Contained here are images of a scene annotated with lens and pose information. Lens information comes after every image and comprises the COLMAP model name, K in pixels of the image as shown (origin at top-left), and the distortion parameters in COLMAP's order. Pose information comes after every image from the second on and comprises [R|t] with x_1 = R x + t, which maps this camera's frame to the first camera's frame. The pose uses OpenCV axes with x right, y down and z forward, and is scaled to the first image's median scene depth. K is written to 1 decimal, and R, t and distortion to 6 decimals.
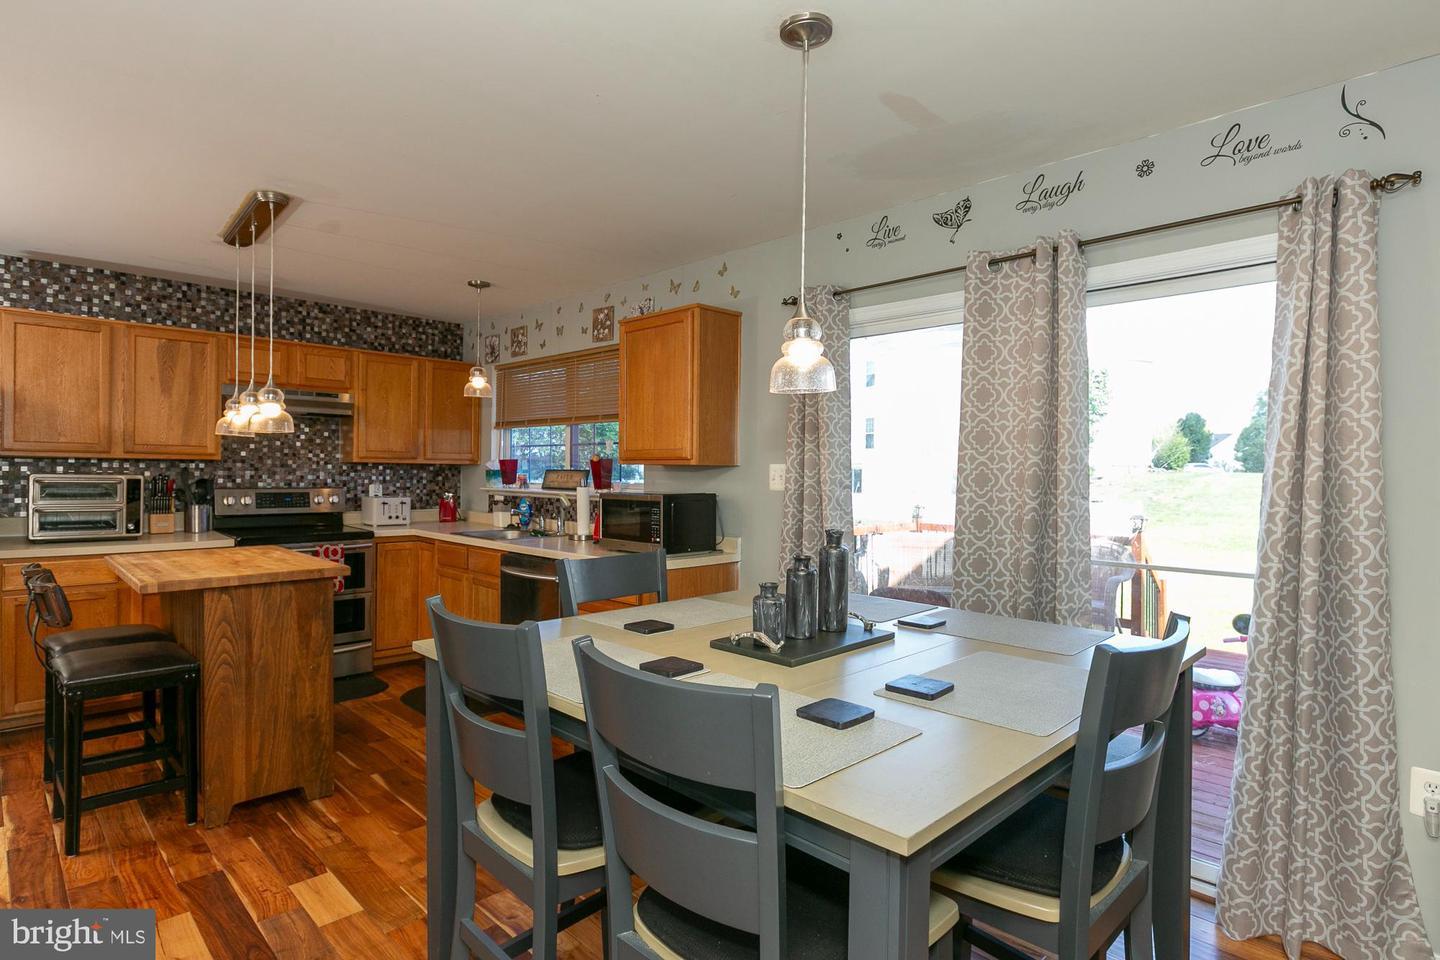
lens RADIAL K [[750.6, 0, 693.0], [0, 750.6, 482.1], [0, 0, 1]] dist [-0.000180, -0.001376]
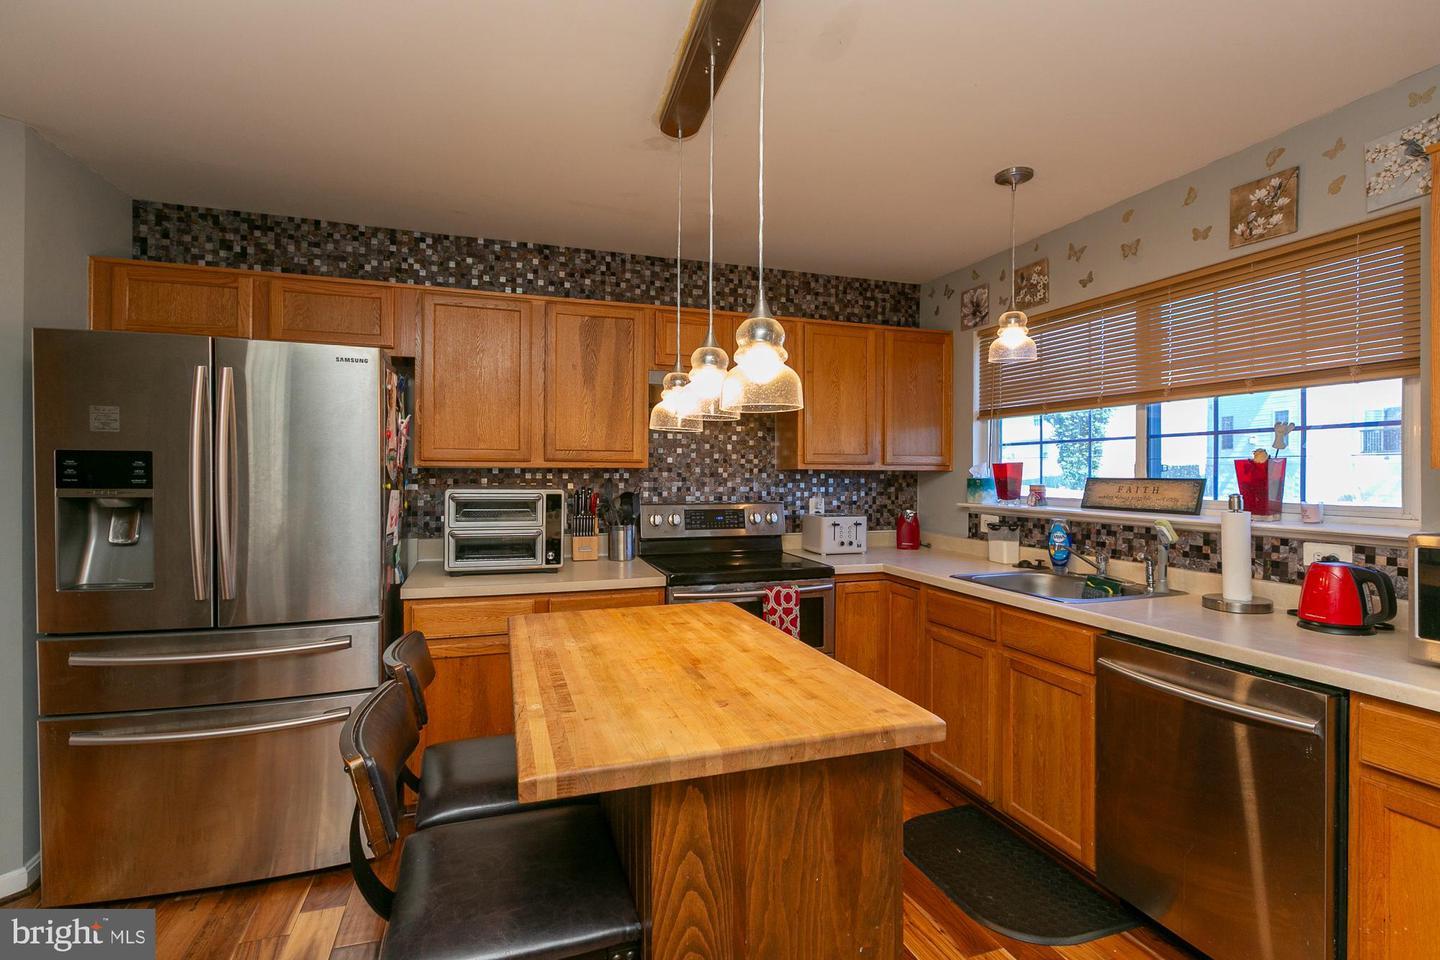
lens RADIAL K [[679.4, 0, 724.6], [0, 679.4, 477.1], [0, 0, 1]] dist [0.000299, -0.000697]
pose [[0.911763, -0.006110, -0.410671, -0.251555], [0.001344, 0.999928, -0.011894, -0.011347], [0.410714, 0.010292, 0.911706, 0.367469]]
